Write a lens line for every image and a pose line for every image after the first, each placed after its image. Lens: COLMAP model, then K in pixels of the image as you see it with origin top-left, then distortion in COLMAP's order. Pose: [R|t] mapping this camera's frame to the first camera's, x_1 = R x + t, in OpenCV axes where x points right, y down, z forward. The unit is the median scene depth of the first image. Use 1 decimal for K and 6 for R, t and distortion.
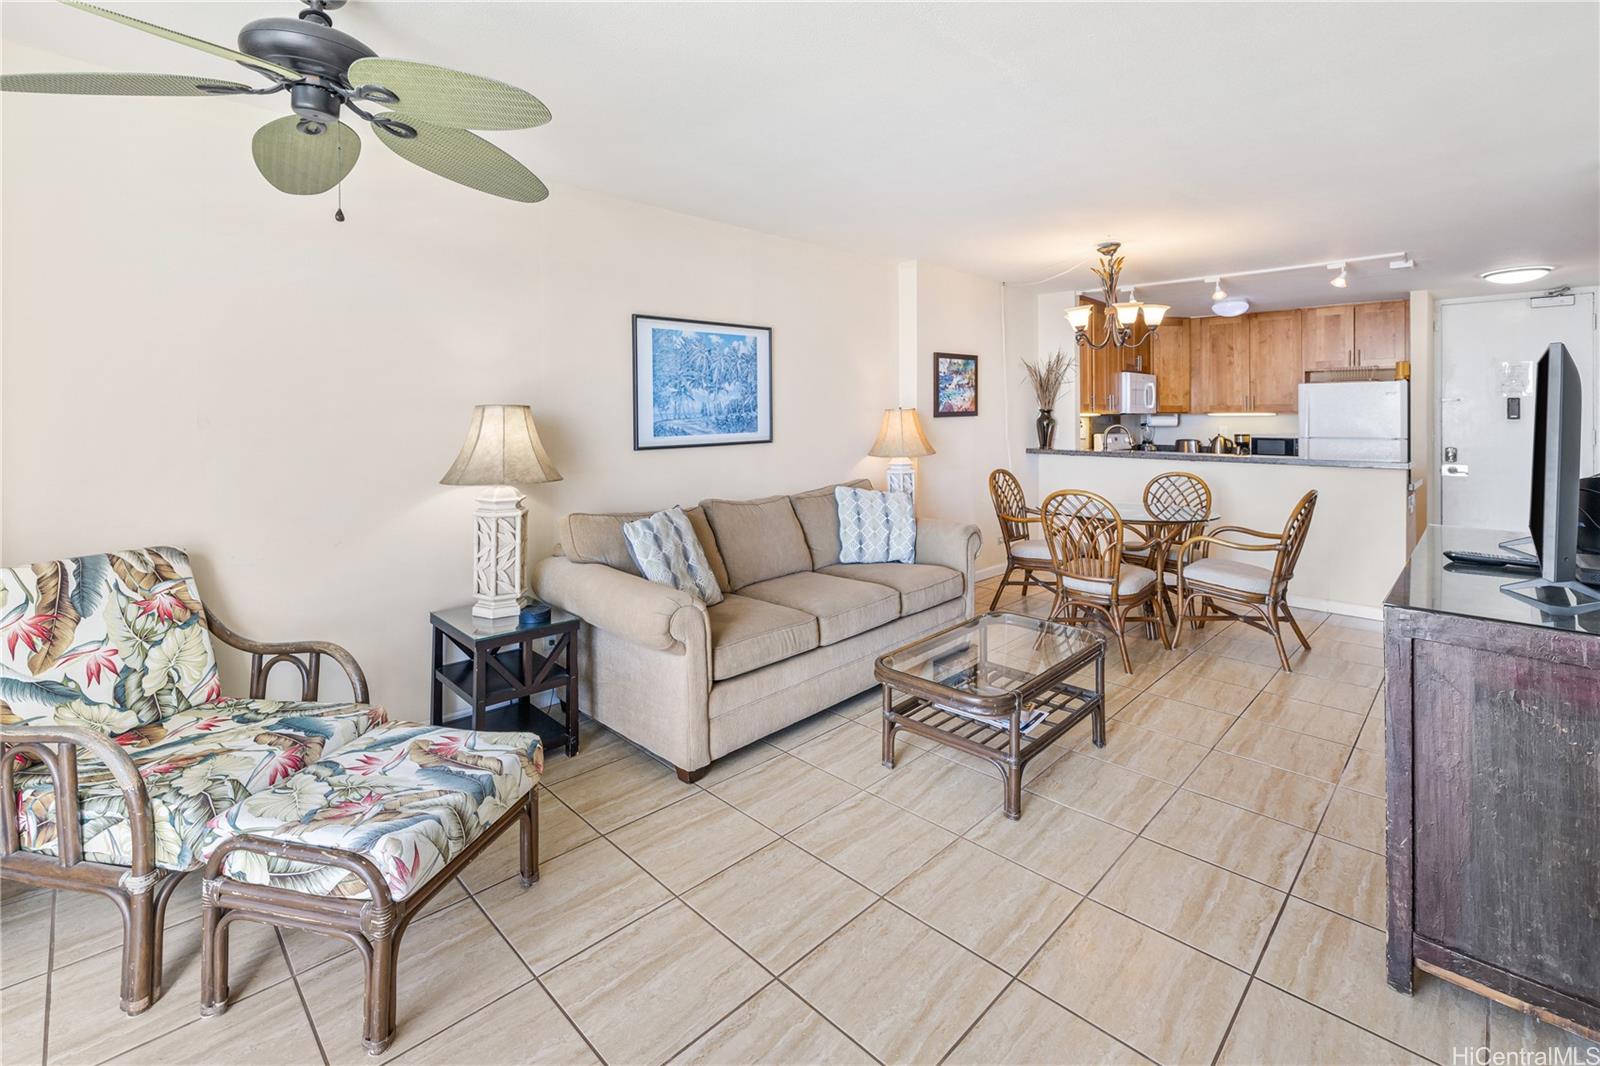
lens RADIAL K [[722.3, 0, 801.1], [0, 722.3, 417.1], [0, 0, 1]] dist [-0.000670, 0.000849]
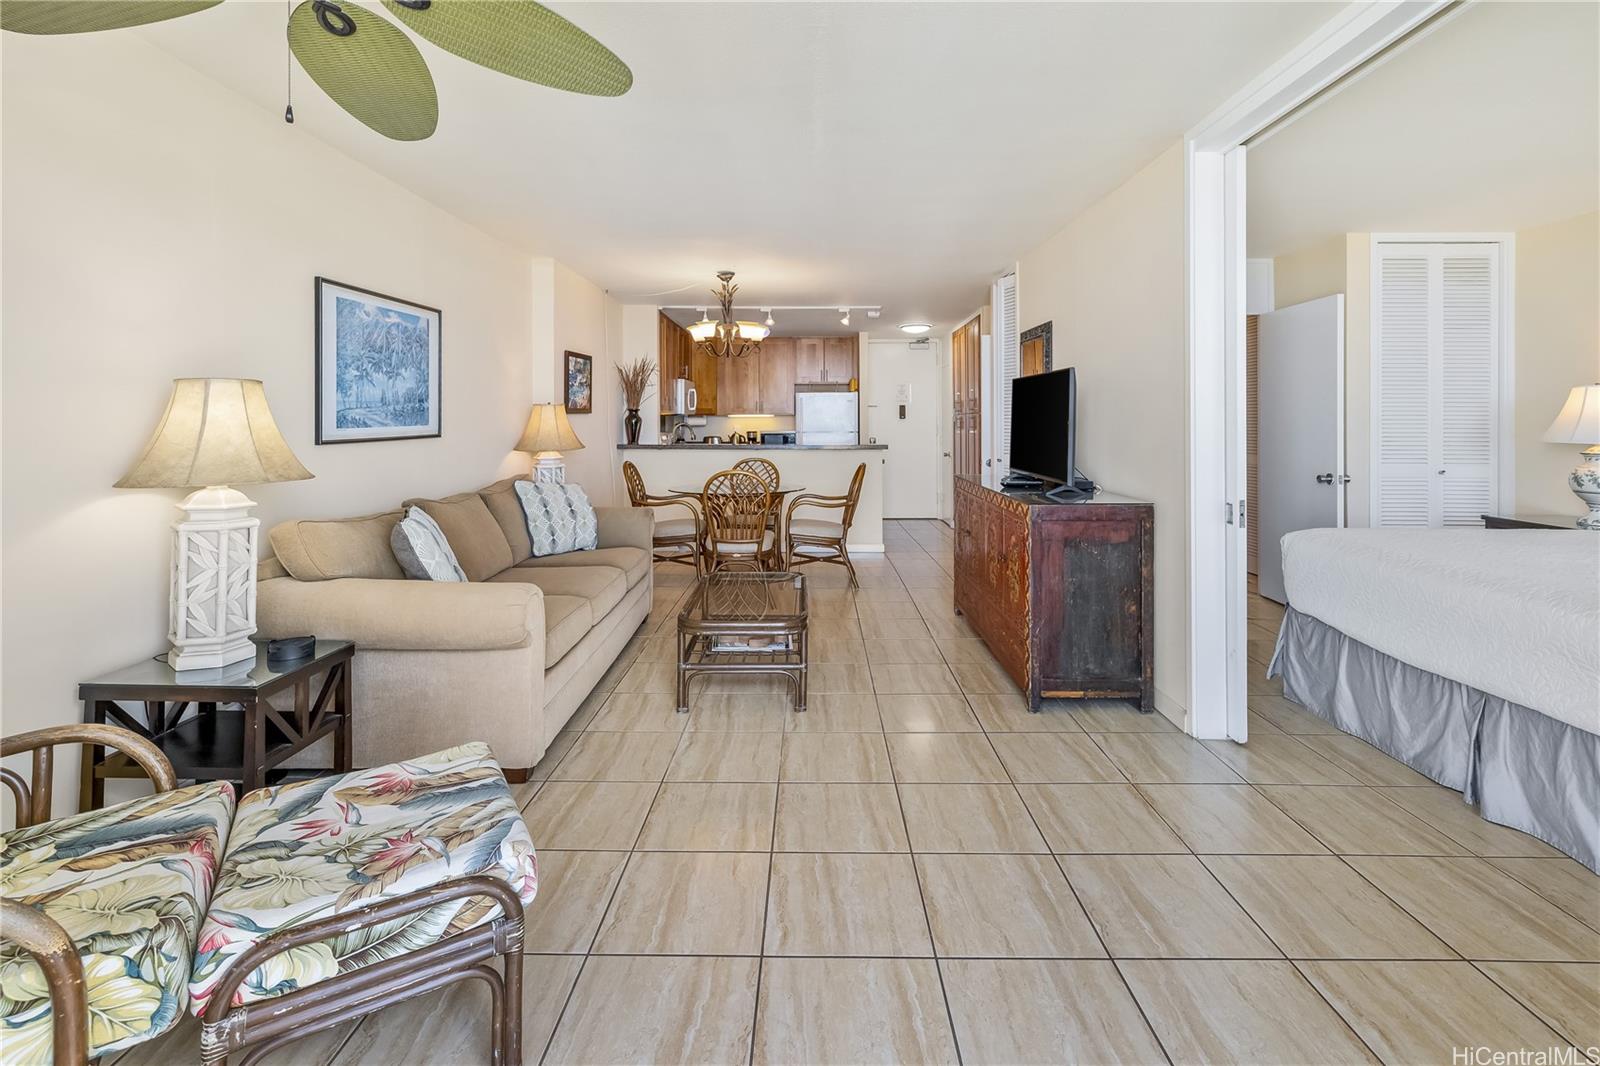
lens RADIAL K [[714.0, 0, 825.2], [0, 714.0, 413.6], [0, 0, 1]] dist [-0.000243, -0.000114]
pose [[0.707148, 0.008010, 0.707020, -0.348176], [0.004504, 0.999865, -0.015833, 0.023211], [-0.707051, 0.014381, 0.707016, 0.030665]]
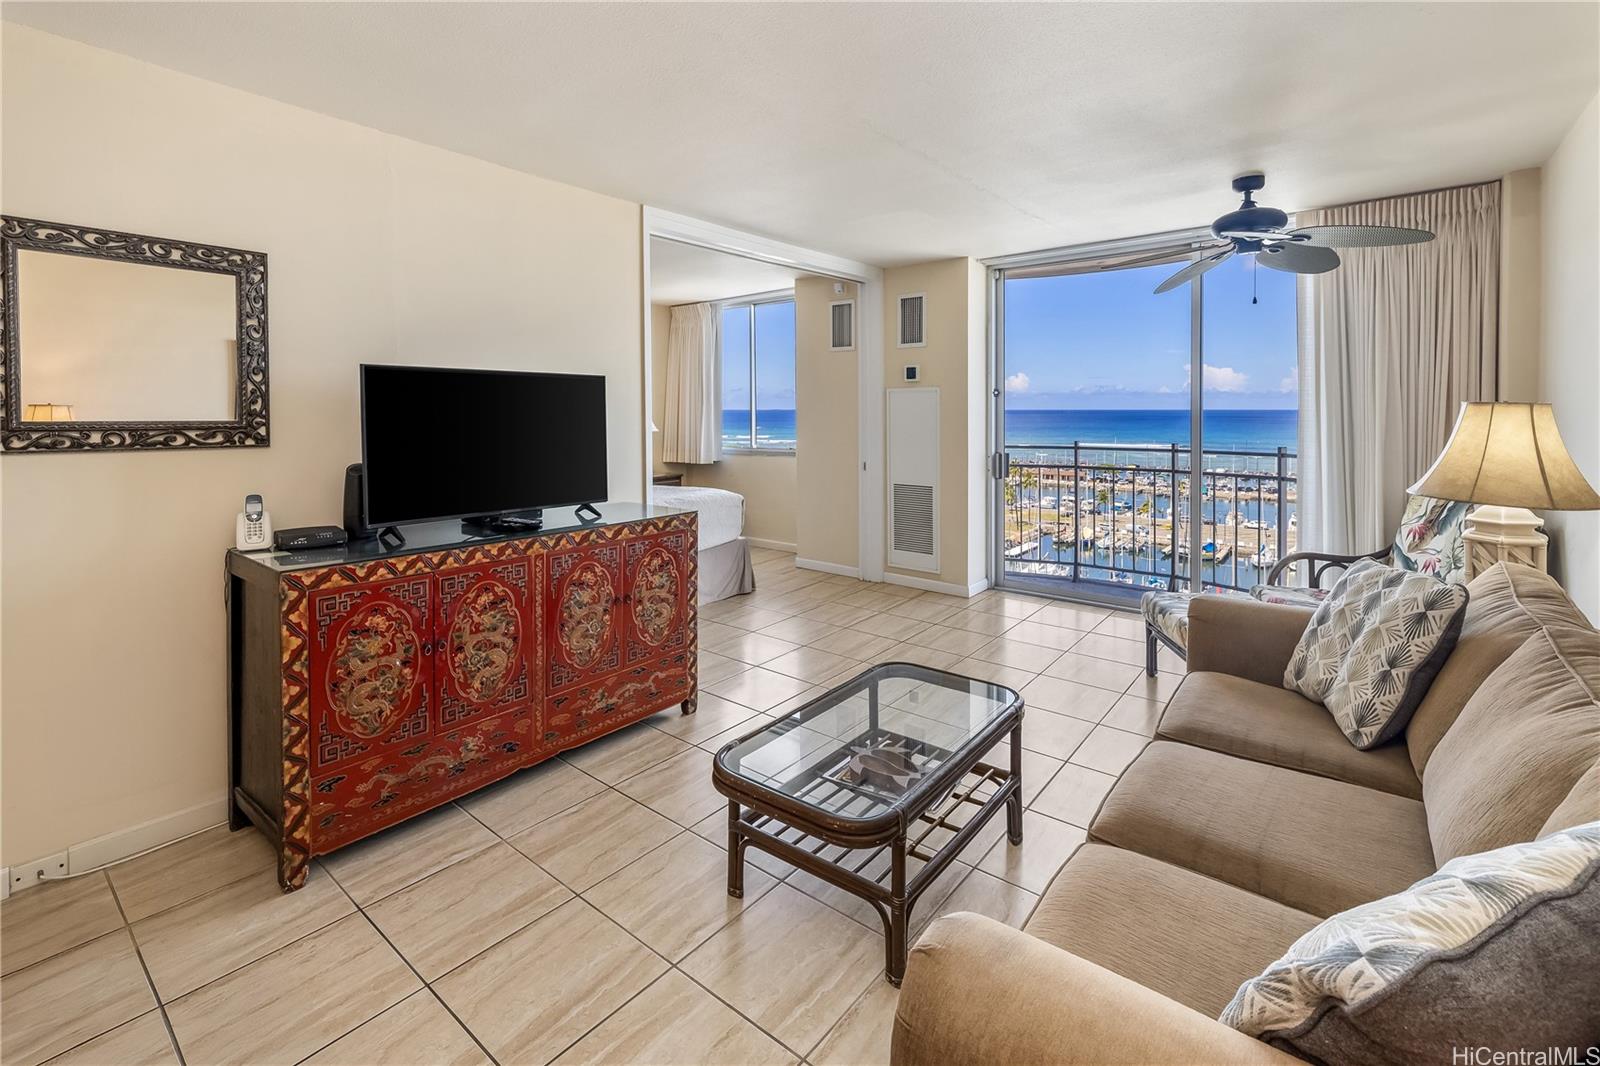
lens RADIAL K [[722.3, 0, 801.1], [0, 722.3, 417.1], [0, 0, 1]] dist [-0.000670, 0.000849]
pose [[-0.996319, 0.000878, -0.085718, 0.287446], [-0.000584, 0.999855, 0.017040, -0.008755], [0.085721, 0.017027, -0.996174, 1.214684]]
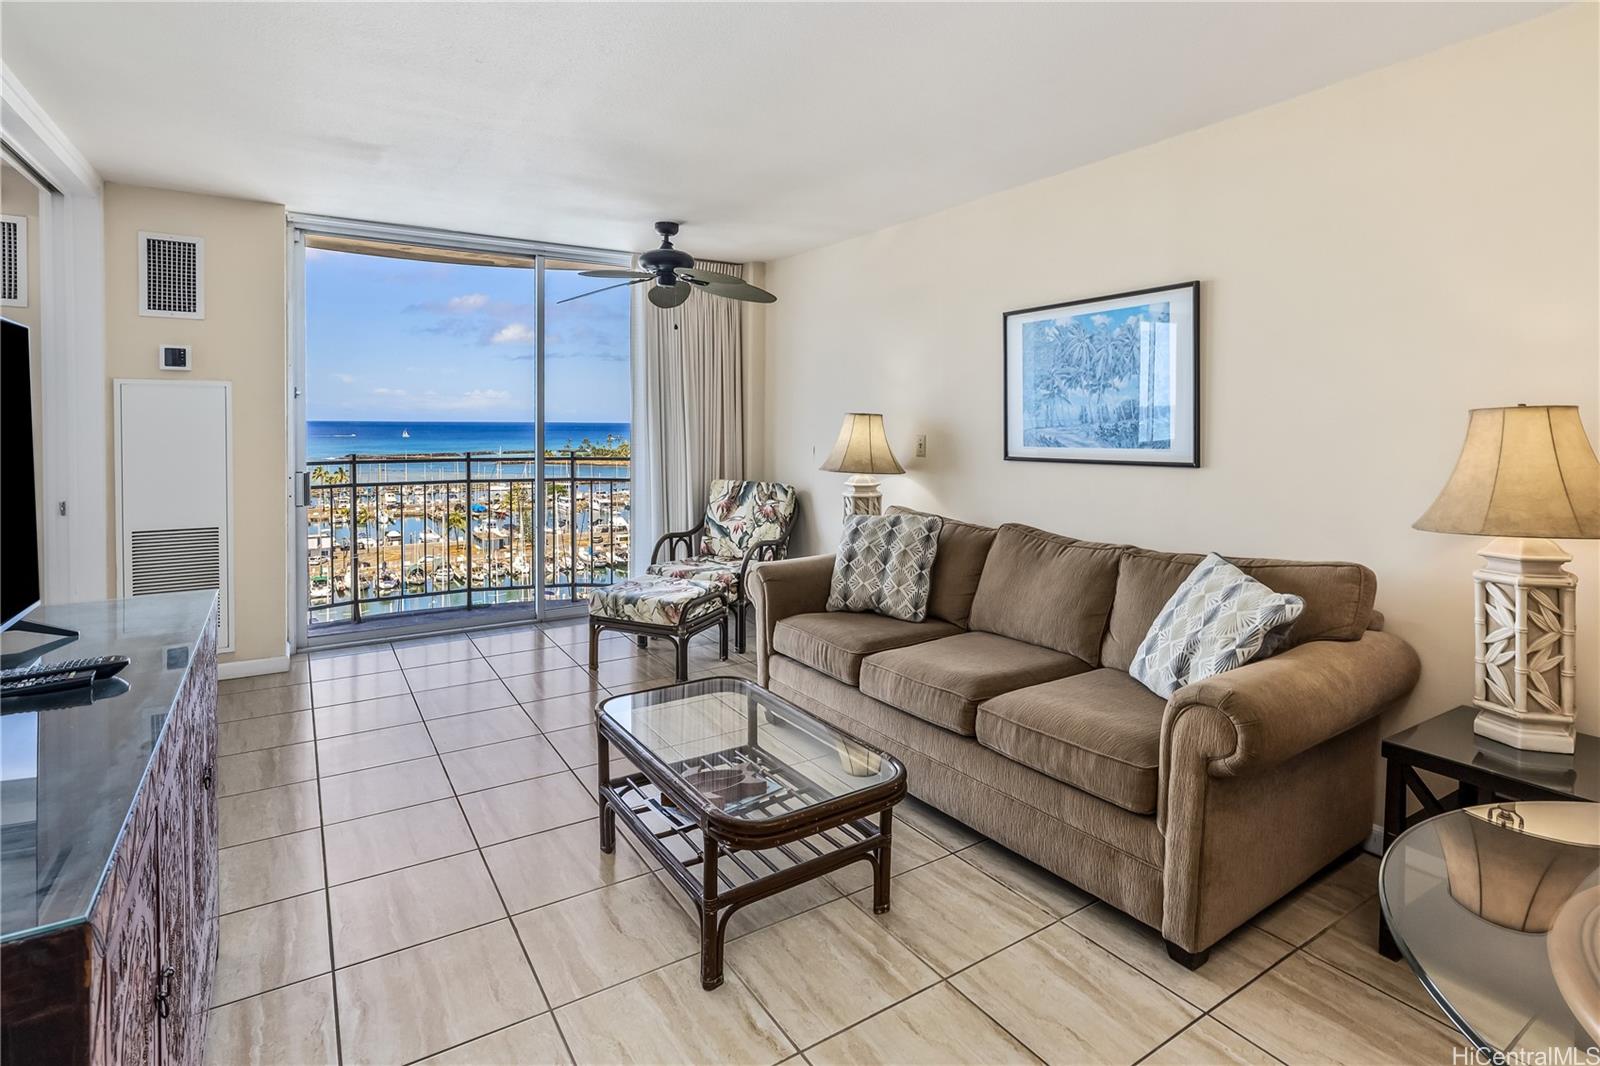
lens RADIAL K [[803.0, 0, 815.6], [0, 803.0, 431.6], [0, 0, 1]] dist [-0.006530, -0.000316]
pose [[-0.221193, 0.008217, -0.975195, 0.728116], [-0.012732, 0.999855, 0.011313, 0.001097], [0.975147, 0.014918, -0.221056, 0.875931]]
